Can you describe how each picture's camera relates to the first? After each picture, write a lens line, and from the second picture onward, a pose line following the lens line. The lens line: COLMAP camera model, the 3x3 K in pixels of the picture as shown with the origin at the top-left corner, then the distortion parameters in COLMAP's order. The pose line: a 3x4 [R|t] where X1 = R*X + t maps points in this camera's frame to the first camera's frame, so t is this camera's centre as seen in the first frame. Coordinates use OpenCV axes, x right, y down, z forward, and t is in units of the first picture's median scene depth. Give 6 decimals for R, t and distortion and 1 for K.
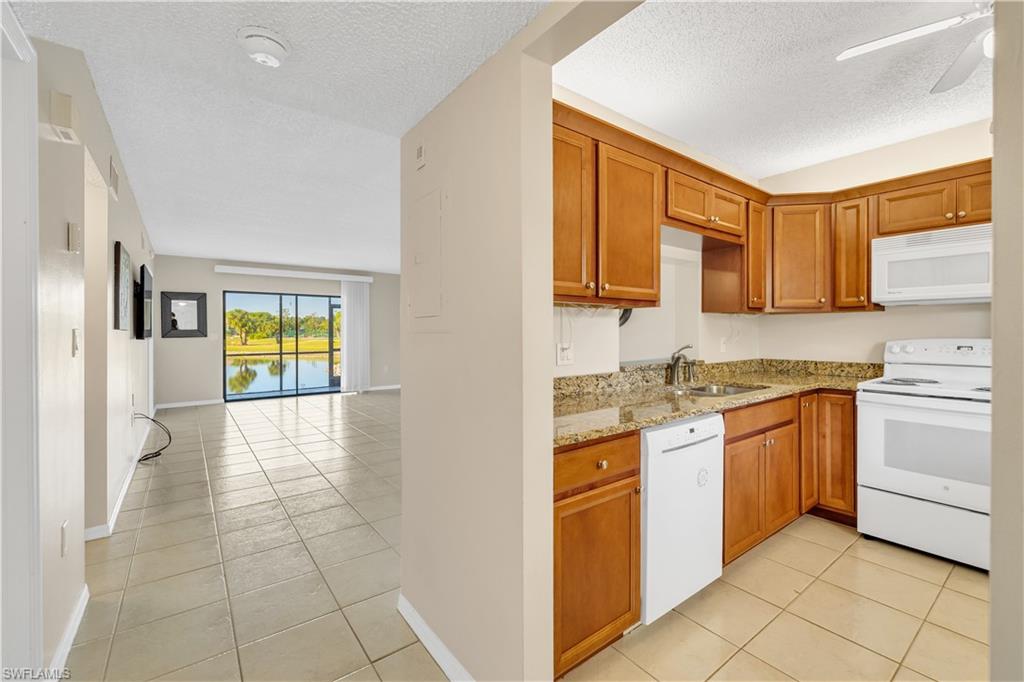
lens RADIAL K [[432.1, 0, 510.2], [0, 432.1, 330.9], [0, 0, 1]] dist [0.000785, 0.000222]
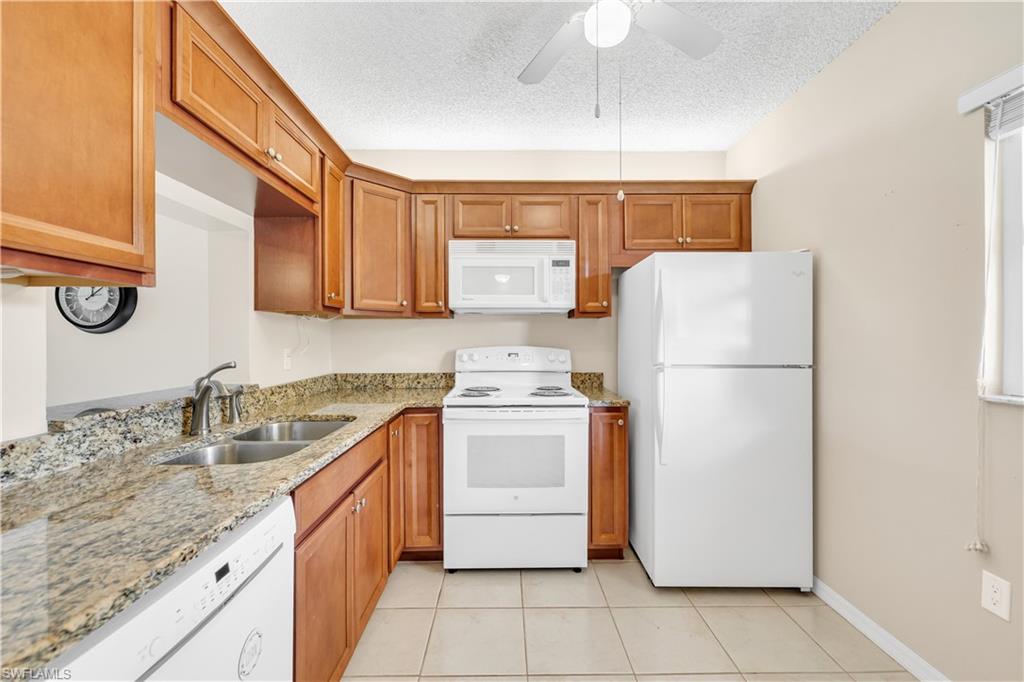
lens RADIAL K [[431.2, 0, 512.0], [0, 431.2, 341.0], [0, 0, 1]] dist [-0.000439, 0.000022]
pose [[0.584511, -0.003231, 0.811379, 0.161595], [-0.000627, 0.999990, 0.004434, 0.000146], [-0.811386, -0.003101, 0.584503, 0.345685]]
